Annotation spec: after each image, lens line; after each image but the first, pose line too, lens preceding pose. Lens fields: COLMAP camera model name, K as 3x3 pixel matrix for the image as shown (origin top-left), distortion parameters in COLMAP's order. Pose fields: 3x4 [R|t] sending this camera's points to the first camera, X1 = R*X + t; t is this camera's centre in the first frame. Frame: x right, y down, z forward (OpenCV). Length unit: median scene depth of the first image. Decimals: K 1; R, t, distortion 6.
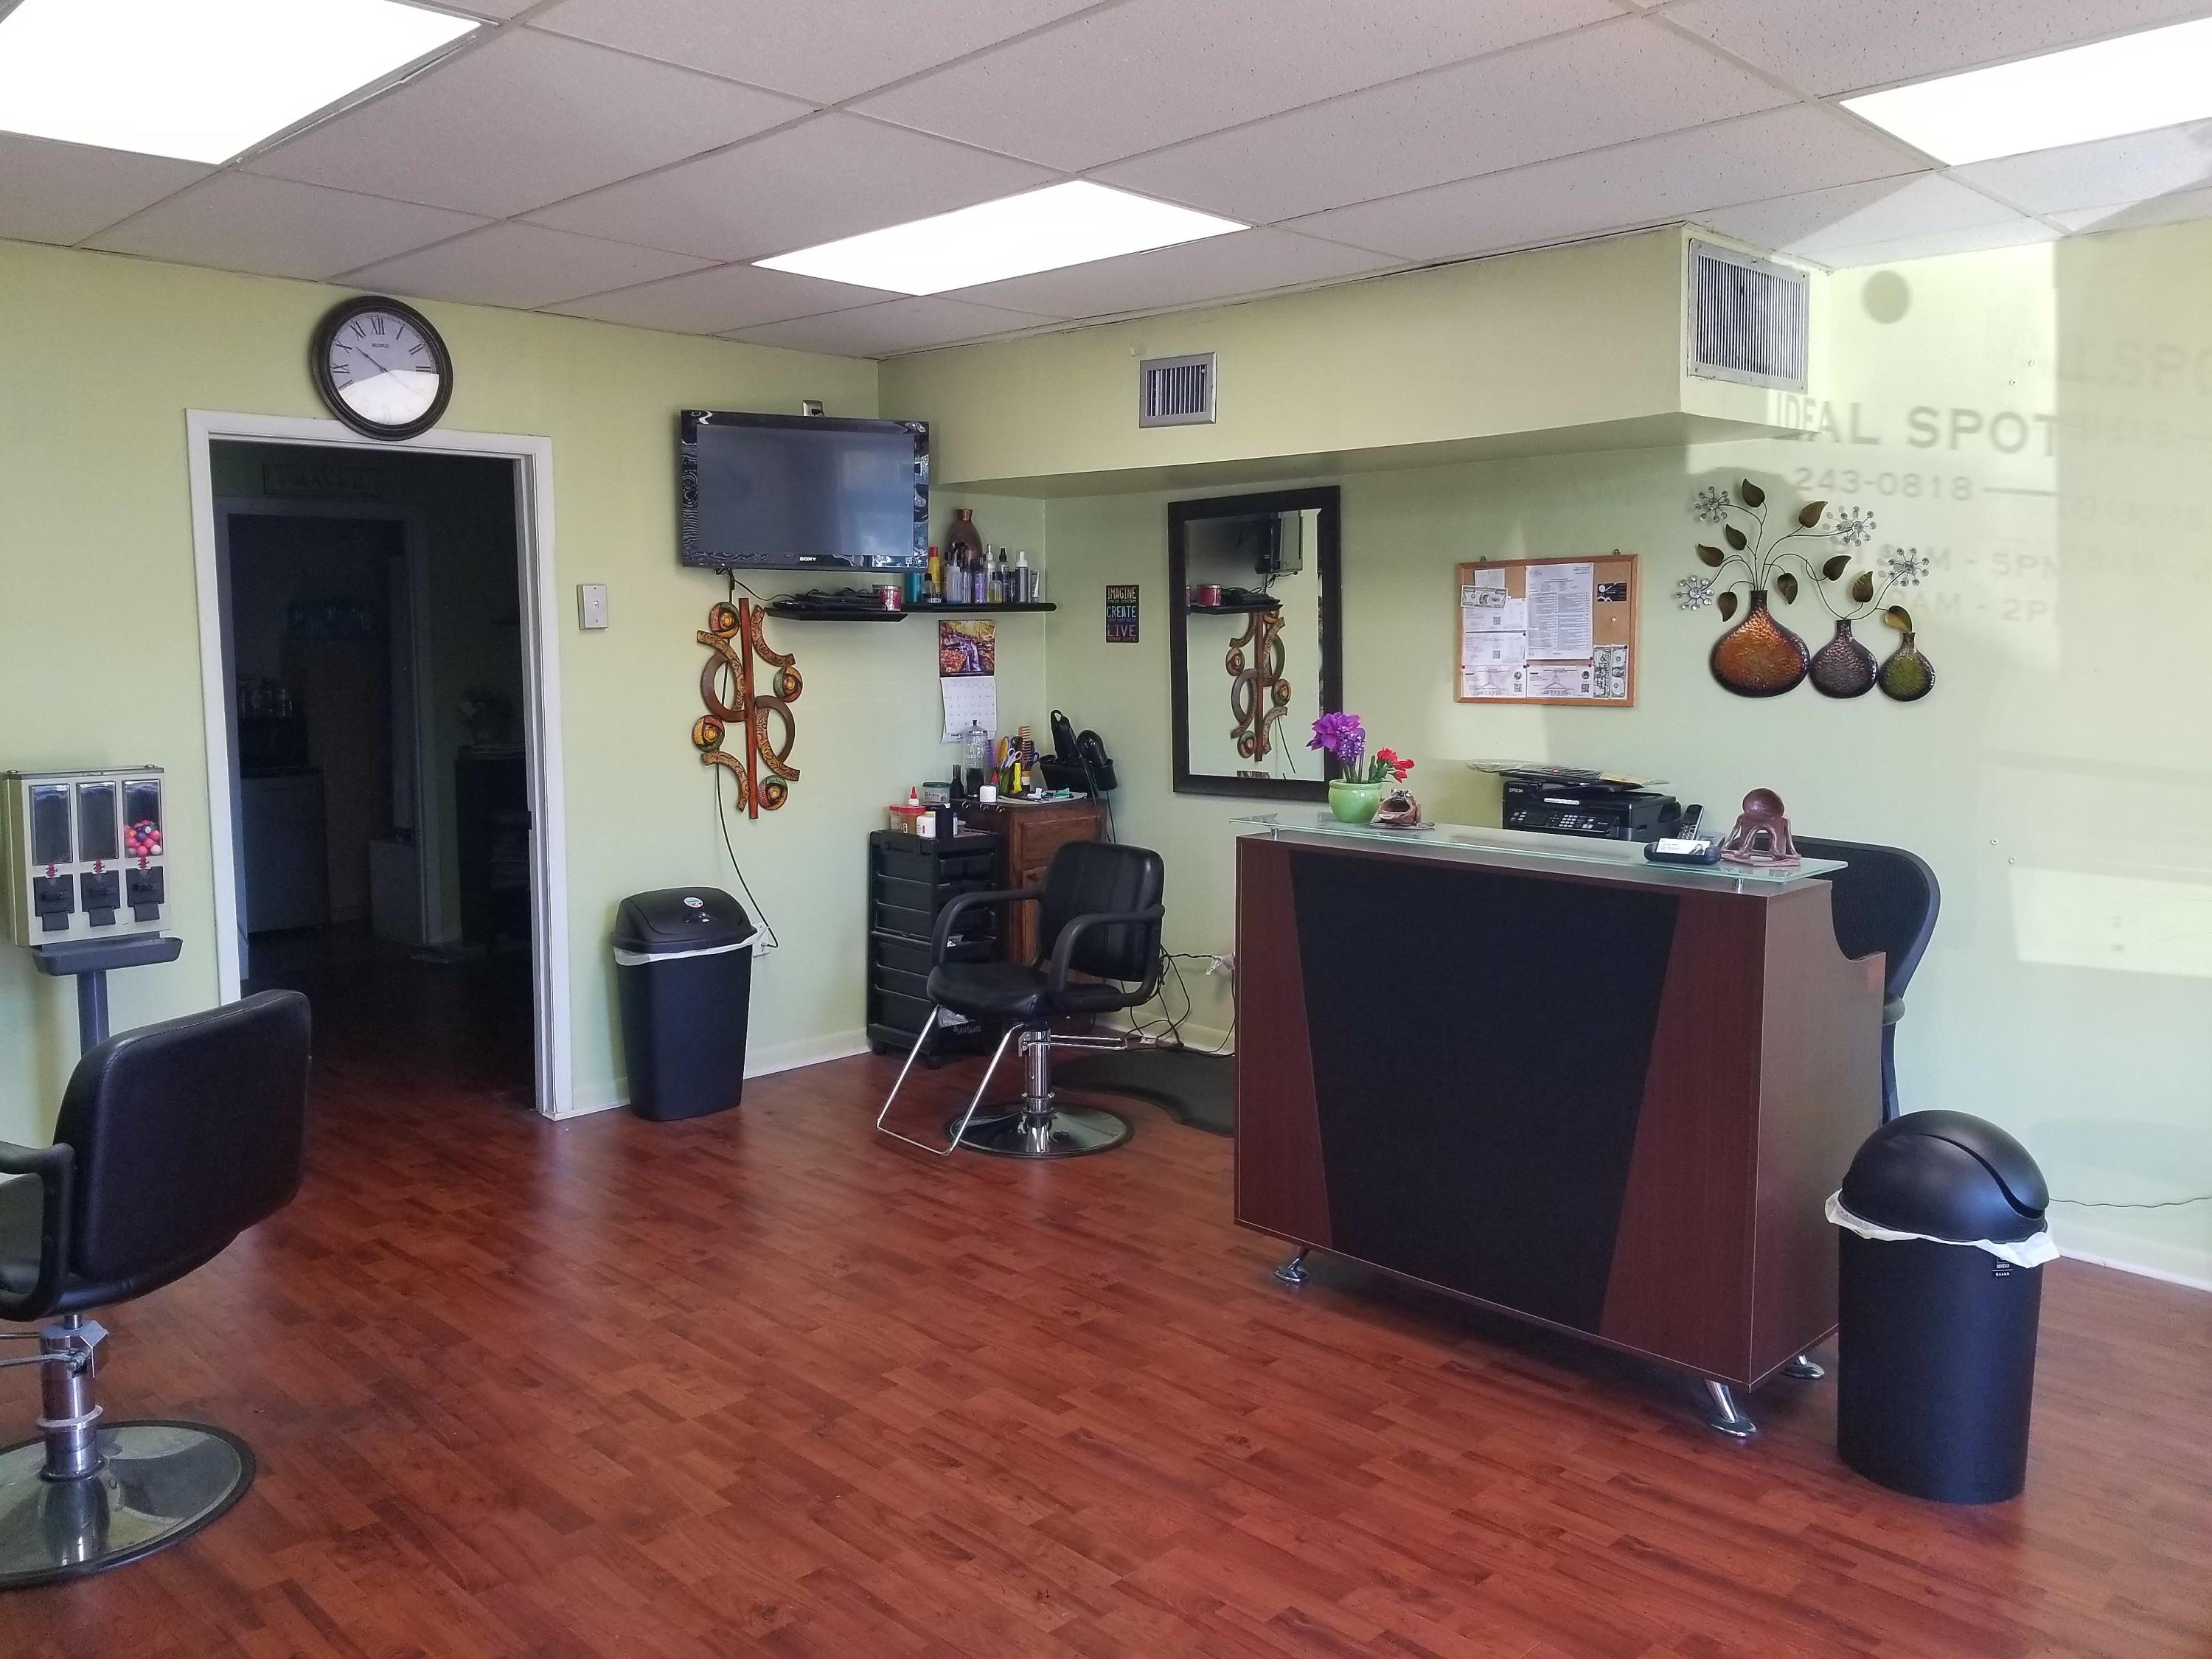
lens RADIAL K [[1718.0, 0, 1057.3], [0, 1718.0, 821.4], [0, 0, 1]] dist [-0.004370, -0.001038]
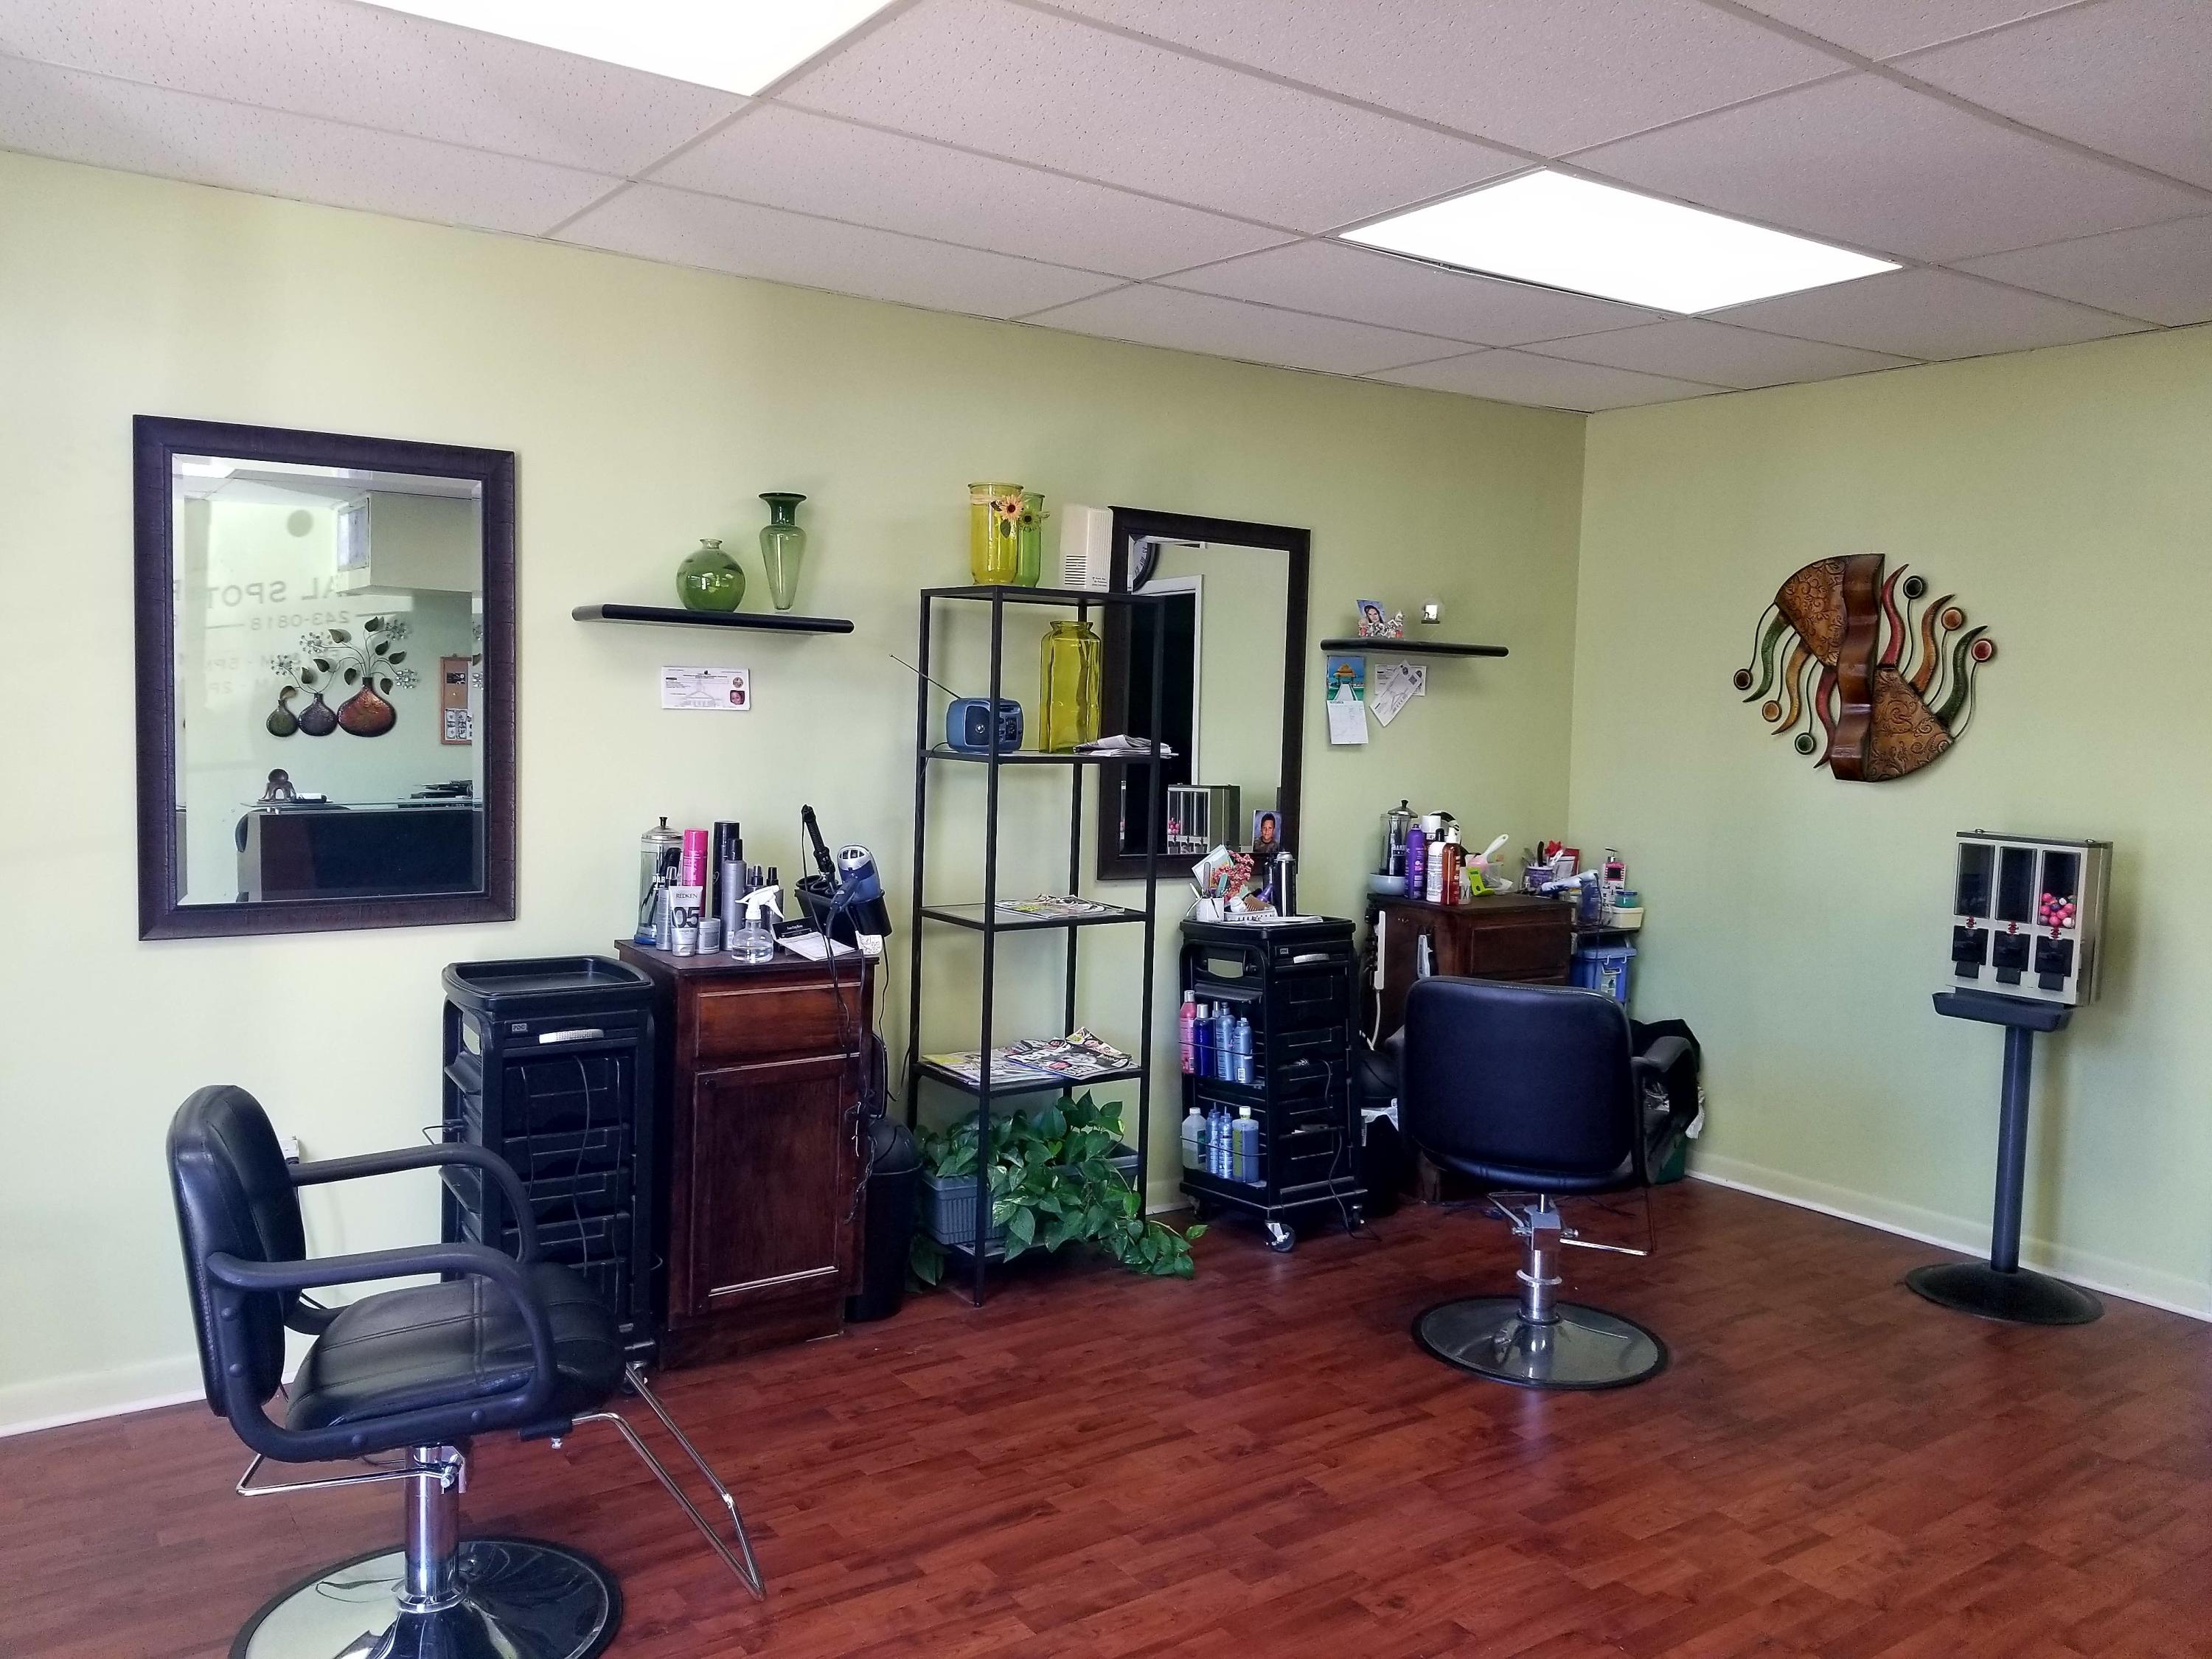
lens RADIAL K [[1718.0, 0, 1074.4], [0, 1718.0, 837.0], [0, 0, 1]] dist [-0.004370, -0.001038]
pose [[-0.180412, 0.075700, -0.980674, 0.589759], [-0.125290, 0.987143, 0.099248, -0.062480], [0.975579, 0.140774, -0.168608, 0.614457]]
